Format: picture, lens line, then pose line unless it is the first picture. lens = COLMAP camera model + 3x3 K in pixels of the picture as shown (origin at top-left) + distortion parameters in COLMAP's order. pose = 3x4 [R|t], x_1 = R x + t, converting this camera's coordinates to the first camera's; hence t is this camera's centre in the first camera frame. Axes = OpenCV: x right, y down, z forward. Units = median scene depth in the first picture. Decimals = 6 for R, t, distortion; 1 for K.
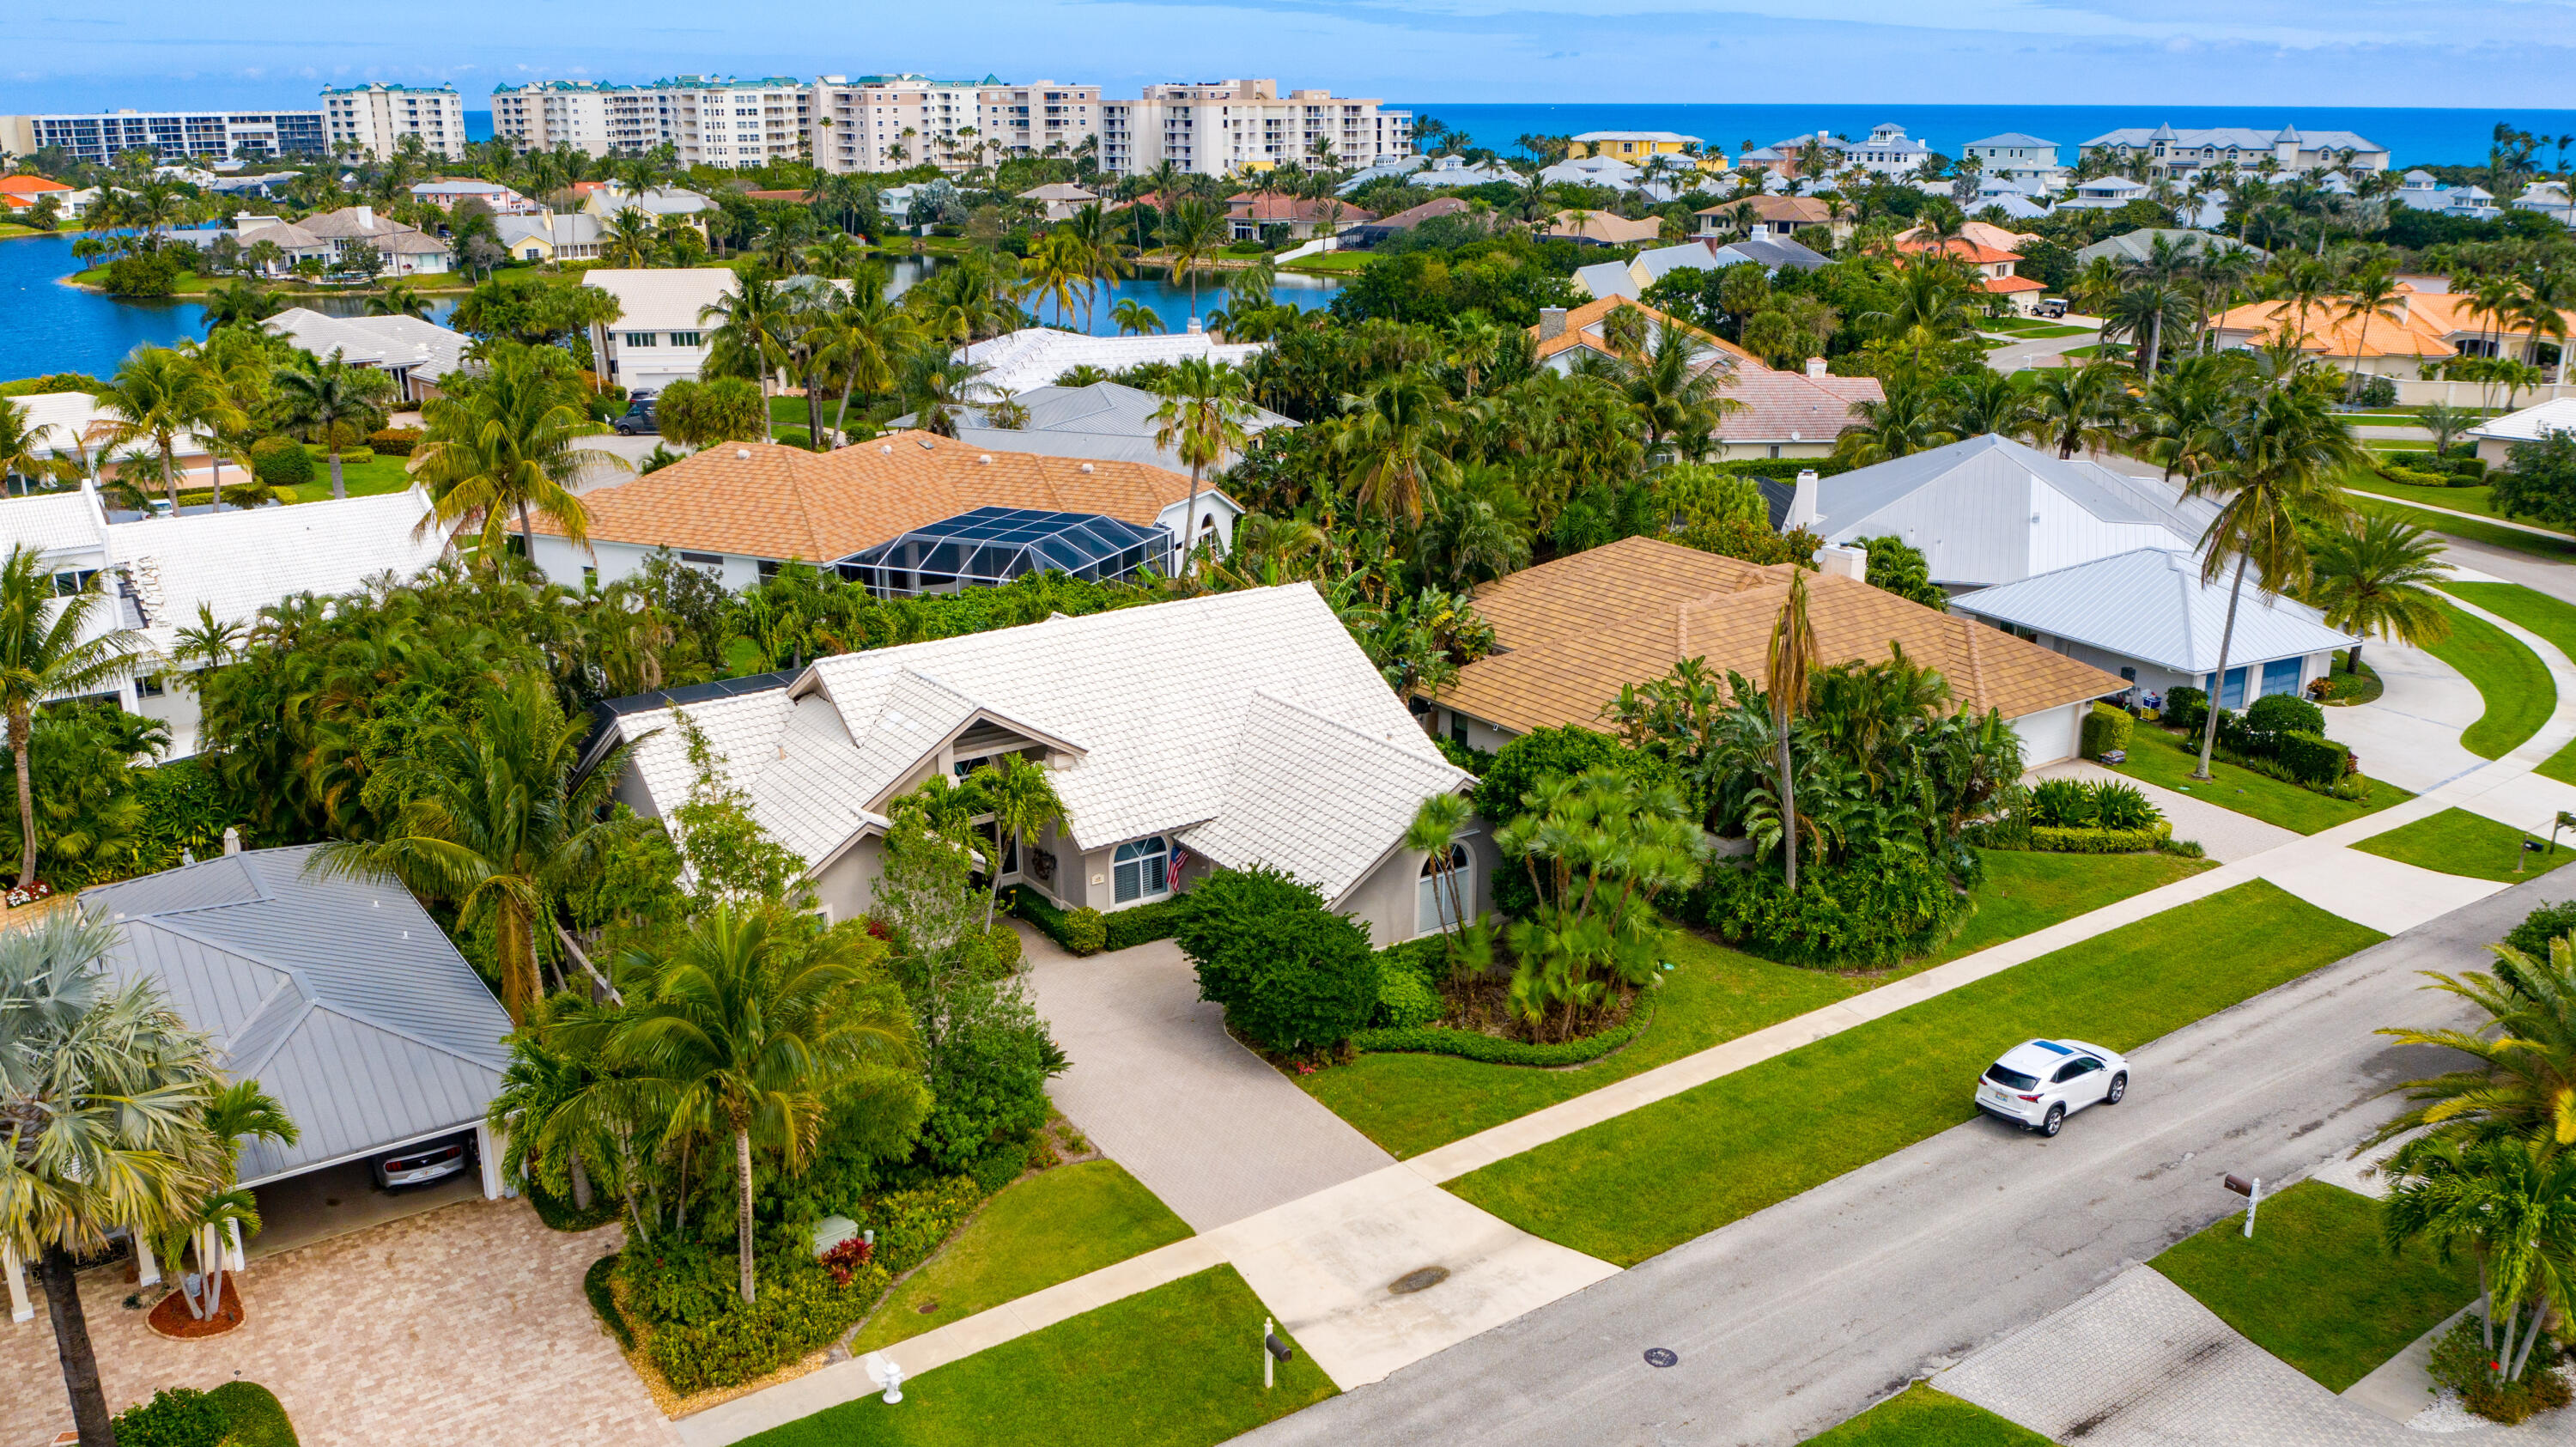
lens RADIAL K [[2074.3, 0, 1273.2], [0, 2074.3, 724.7], [0, 0, 1]] dist [-0.023797, 0.007200]
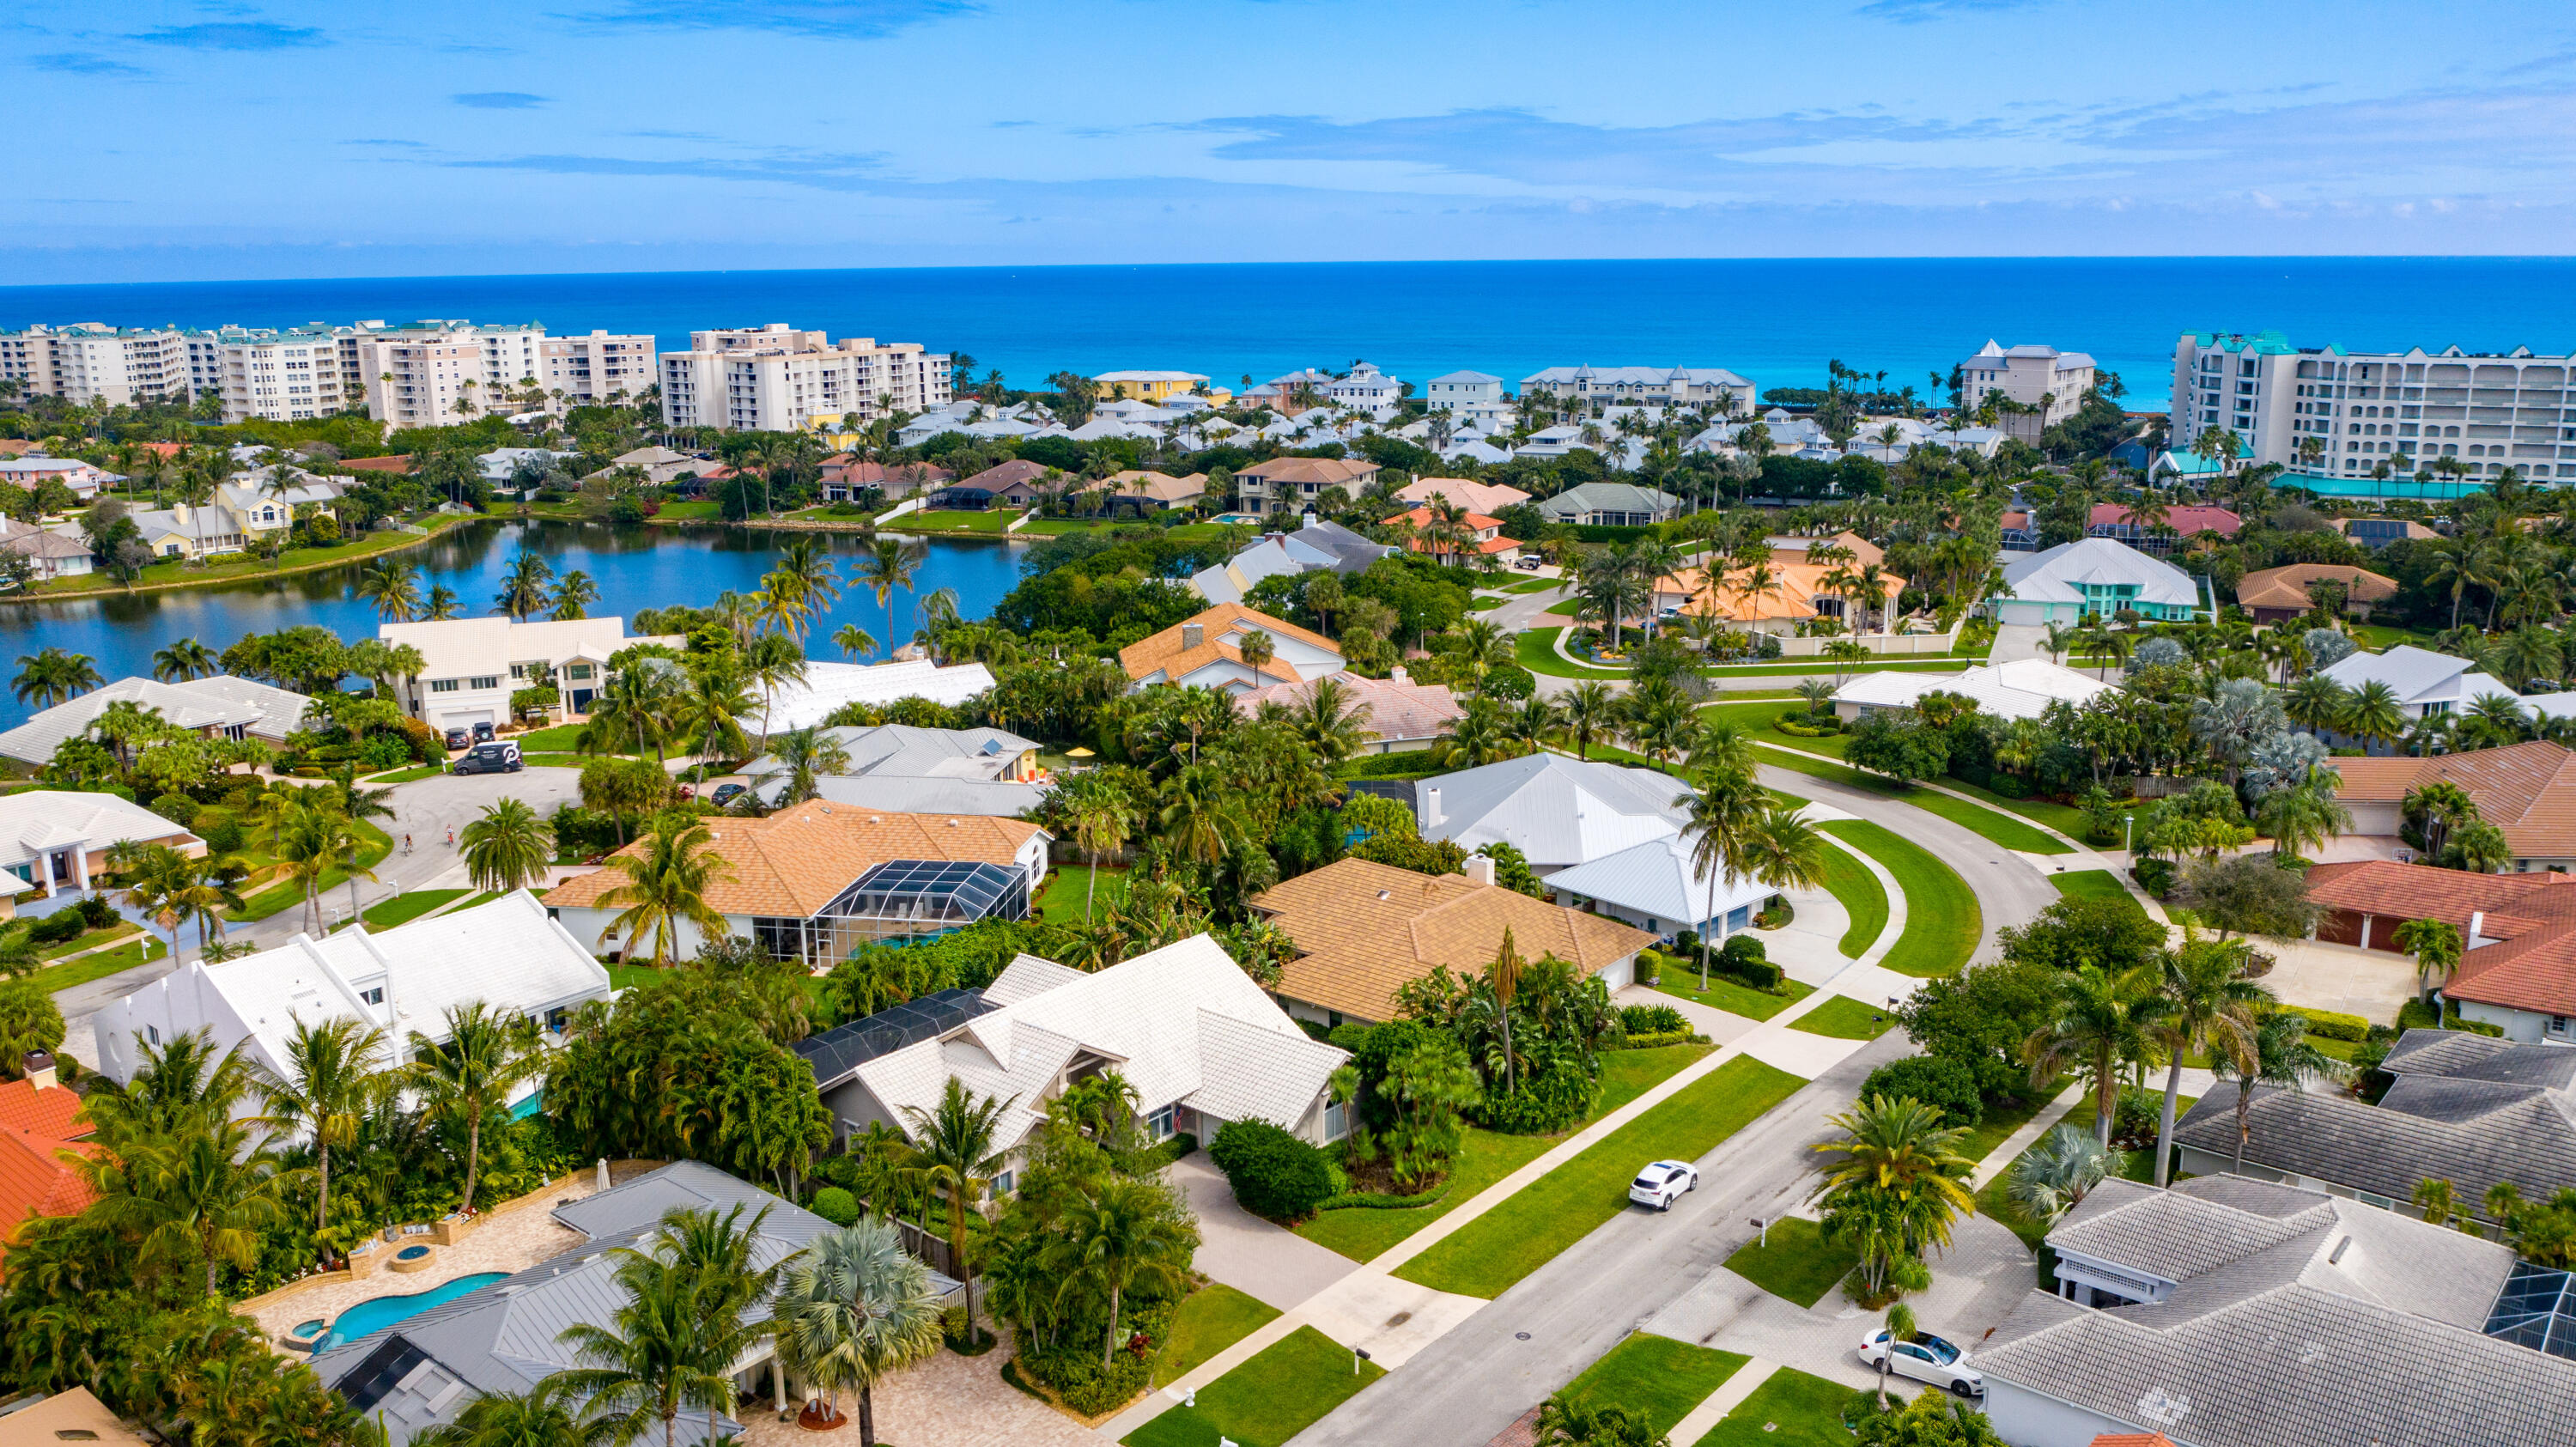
lens RADIAL K [[2038.7, 0, 1272.5], [0, 2038.7, 730.6], [0, 0, 1]] dist [-0.024986, 0.010379]
pose [[0.967334, -0.067515, 0.244349, -0.282391], [0.083431, 0.994974, -0.055372, -0.119031], [-0.239383, 0.073949, 0.968105, -0.543461]]
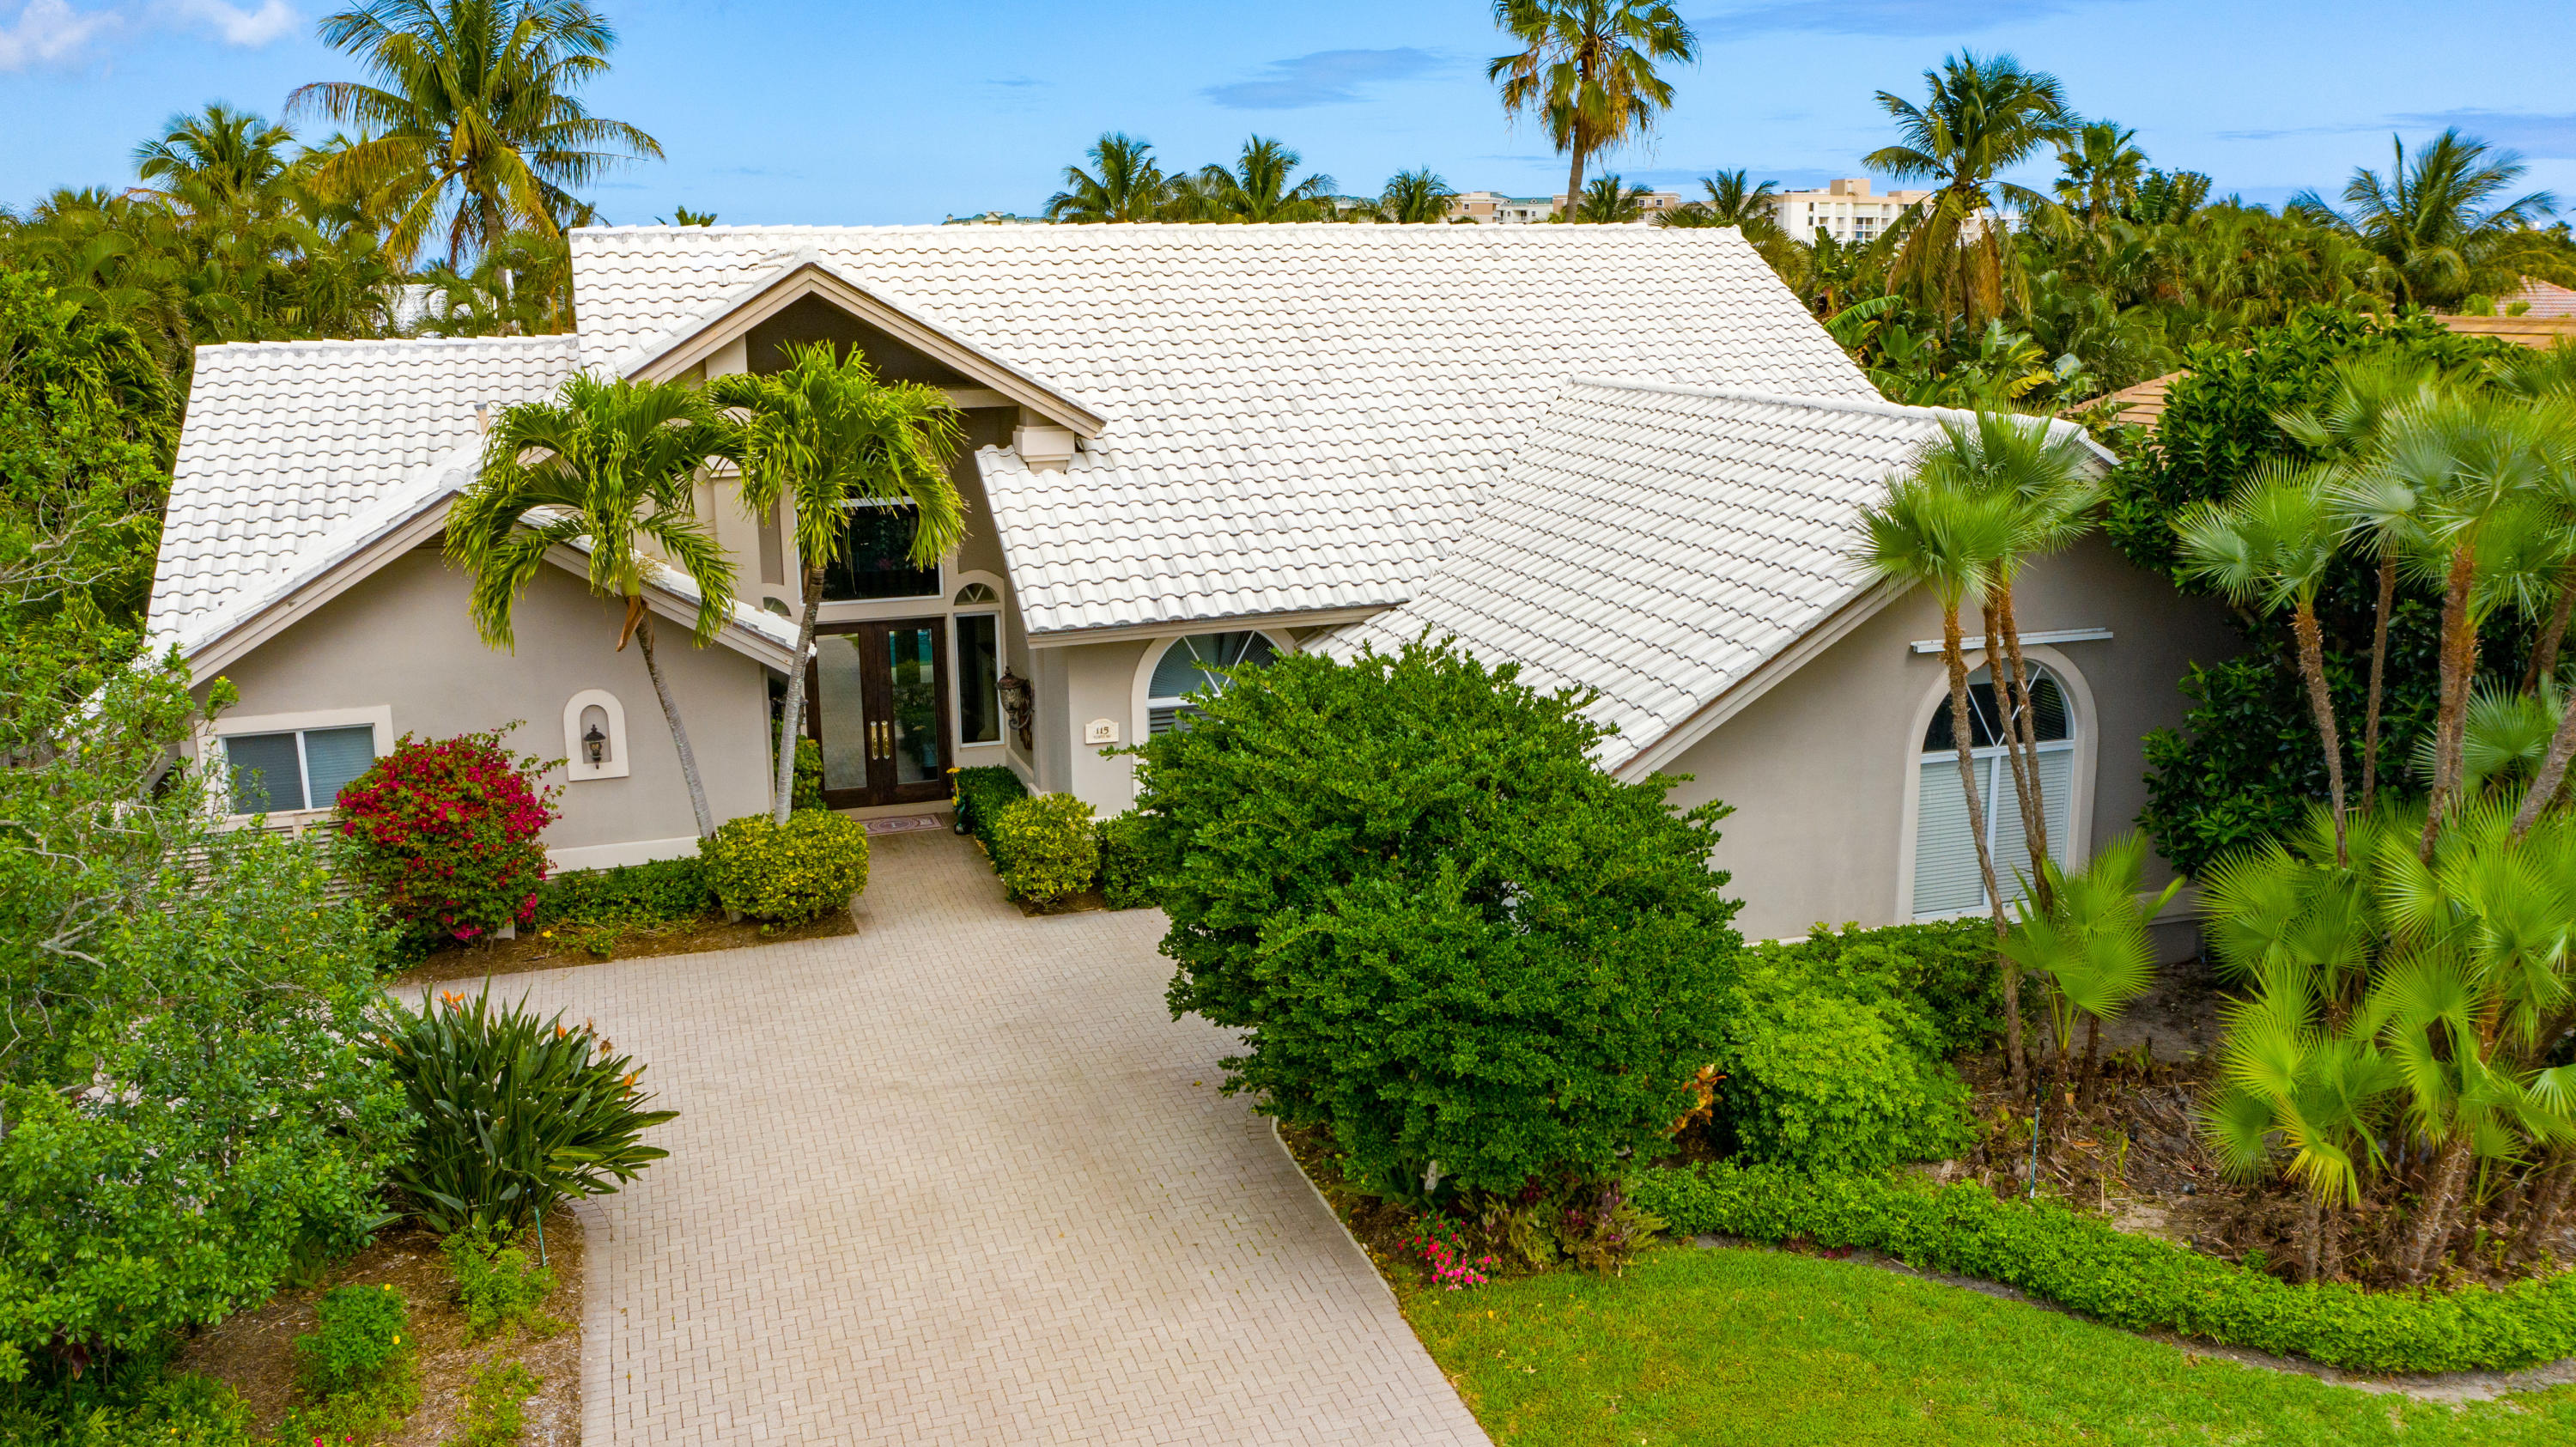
lens RADIAL K [[2031.0, 0, 1286.5], [0, 2031.0, 728.6], [0, 0, 1]] dist [-0.011805, -0.000695]
pose [[0.961632, 0.055101, -0.268751, 0.043346], [-0.075354, 0.994995, -0.065630, 0.073291], [0.263789, 0.083363, 0.960971, 0.470796]]
